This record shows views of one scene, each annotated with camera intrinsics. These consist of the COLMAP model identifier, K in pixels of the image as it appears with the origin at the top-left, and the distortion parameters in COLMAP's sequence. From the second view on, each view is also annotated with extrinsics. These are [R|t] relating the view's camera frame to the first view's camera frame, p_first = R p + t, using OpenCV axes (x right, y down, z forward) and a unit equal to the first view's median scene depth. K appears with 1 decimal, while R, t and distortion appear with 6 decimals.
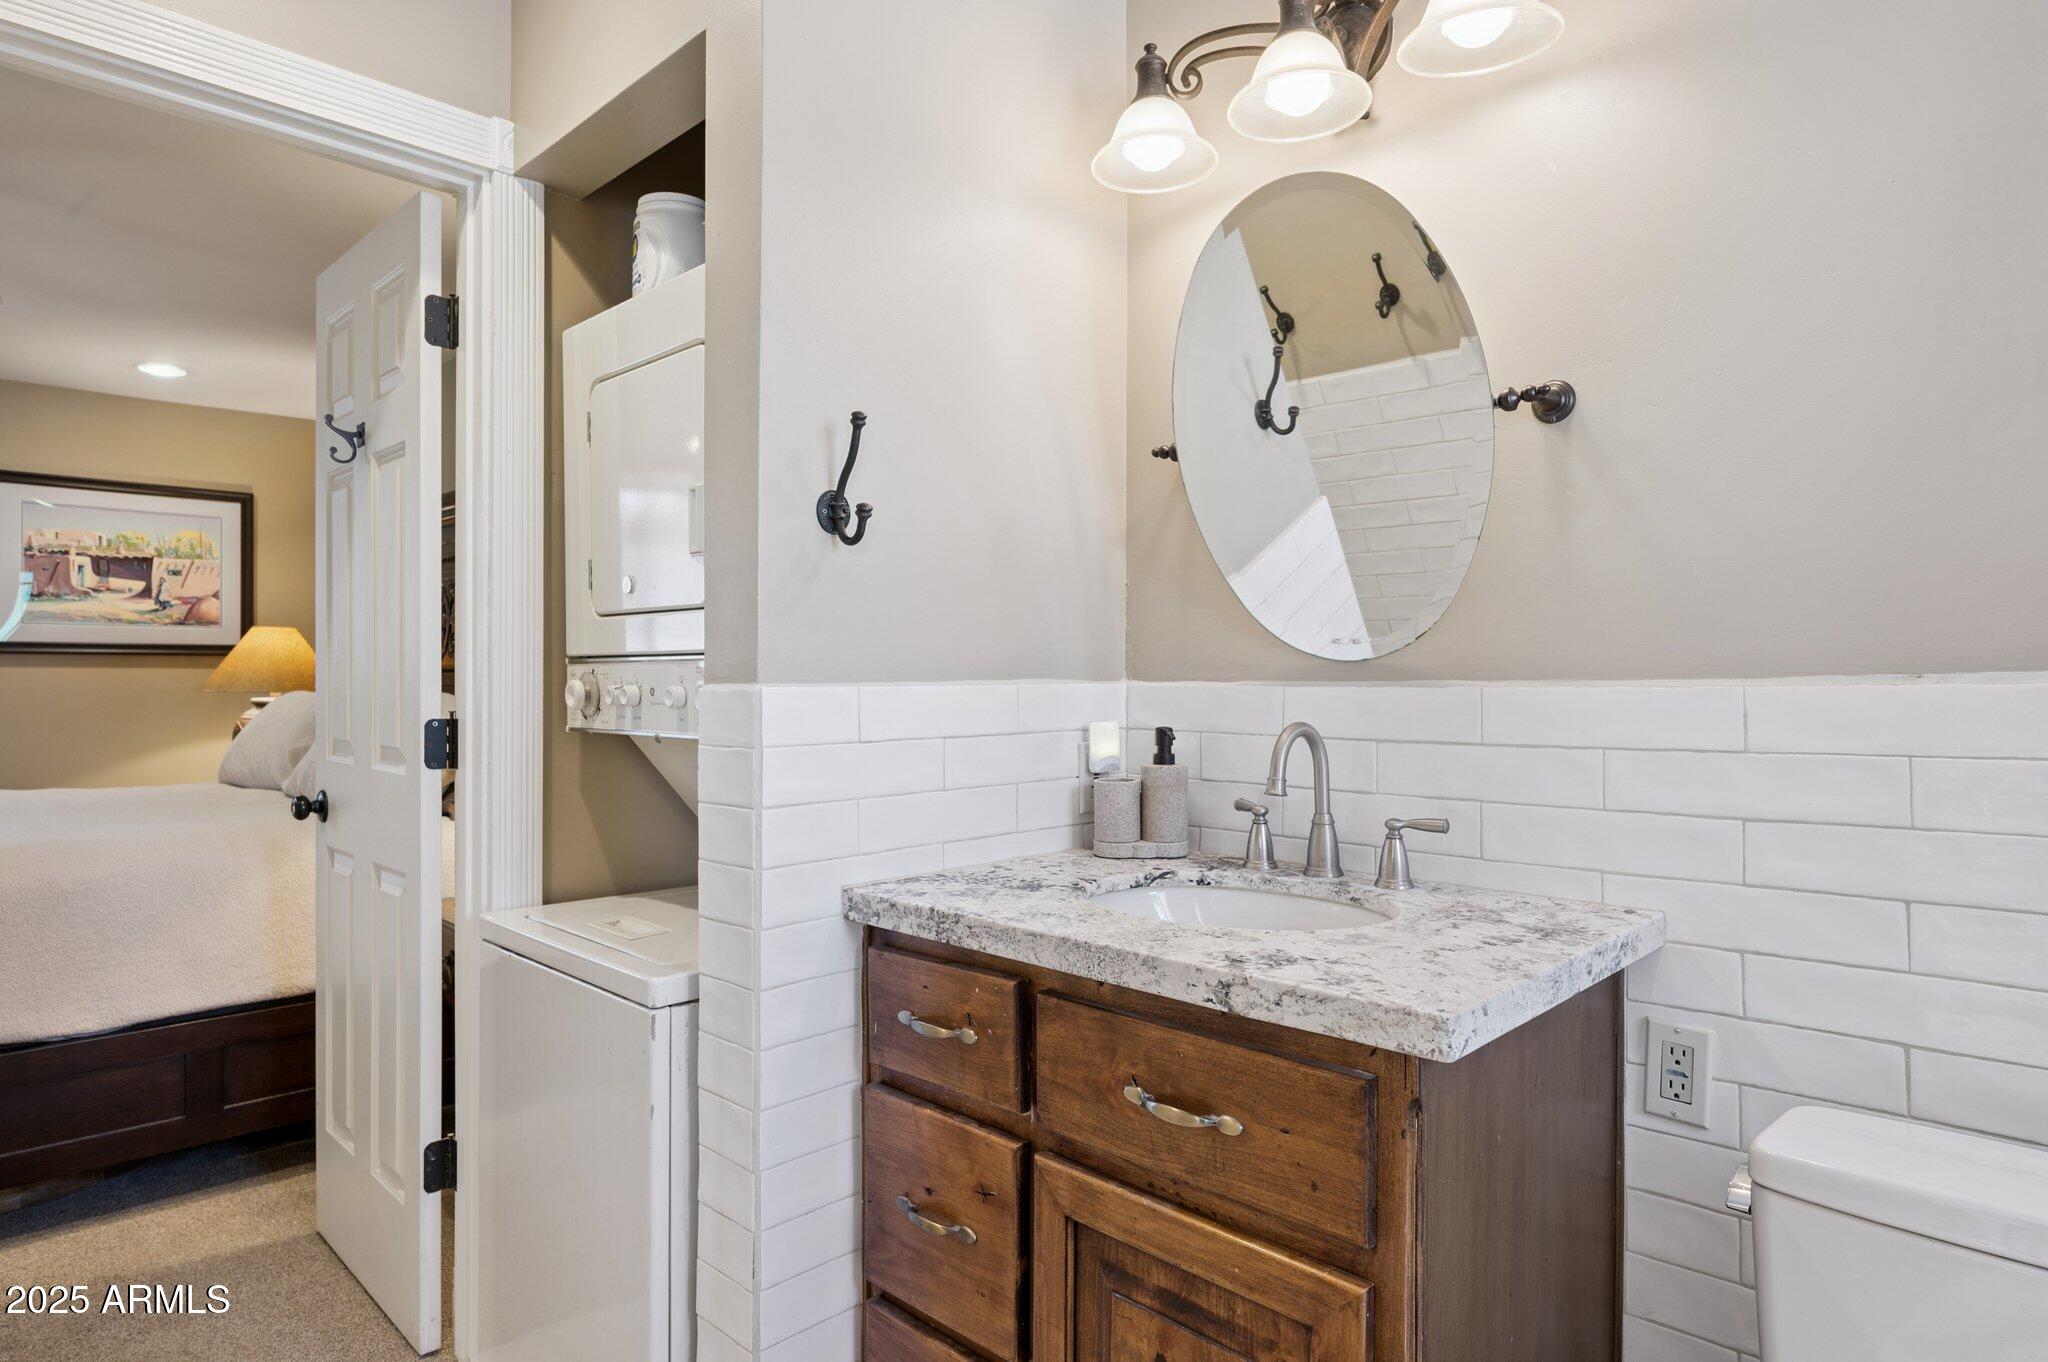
lens RADIAL K [[1185.5, 0, 1035.6], [0, 1185.5, 682.2], [0, 0, 1]] dist [0.003067, 0.001029]
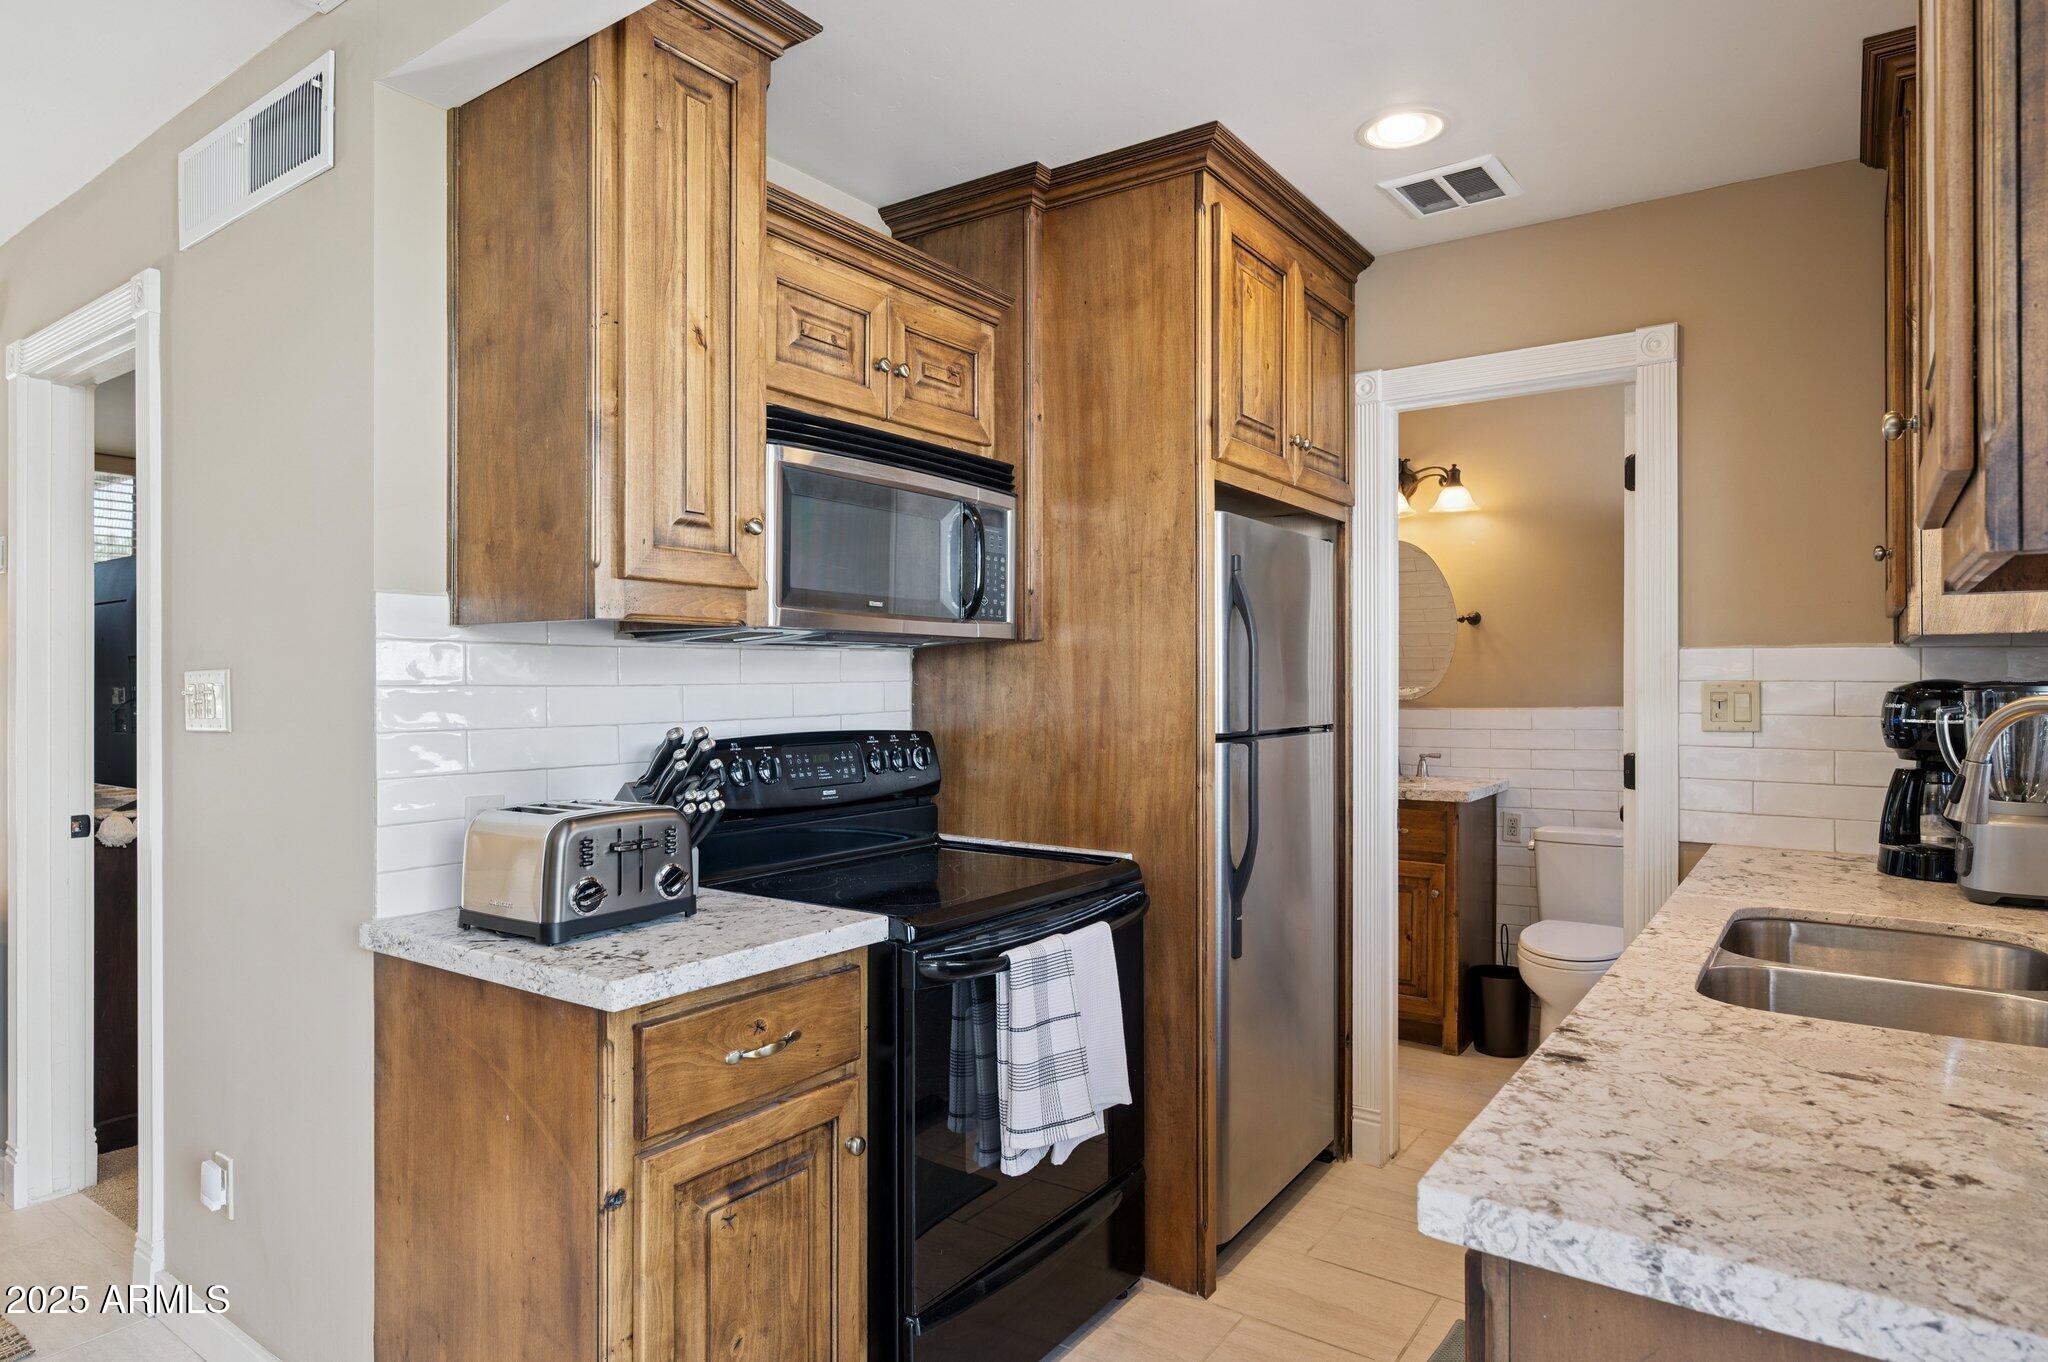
lens RADIAL K [[1185.5, 0, 1035.6], [0, 1185.5, 682.2], [0, 0, 1]] dist [0.003067, 0.001029]
pose [[0.987340, 0.005399, 0.158528, -1.294506], [-0.003756, 0.999936, -0.010659, -0.034384], [-0.158576, 0.009929, 0.987297, -2.051017]]
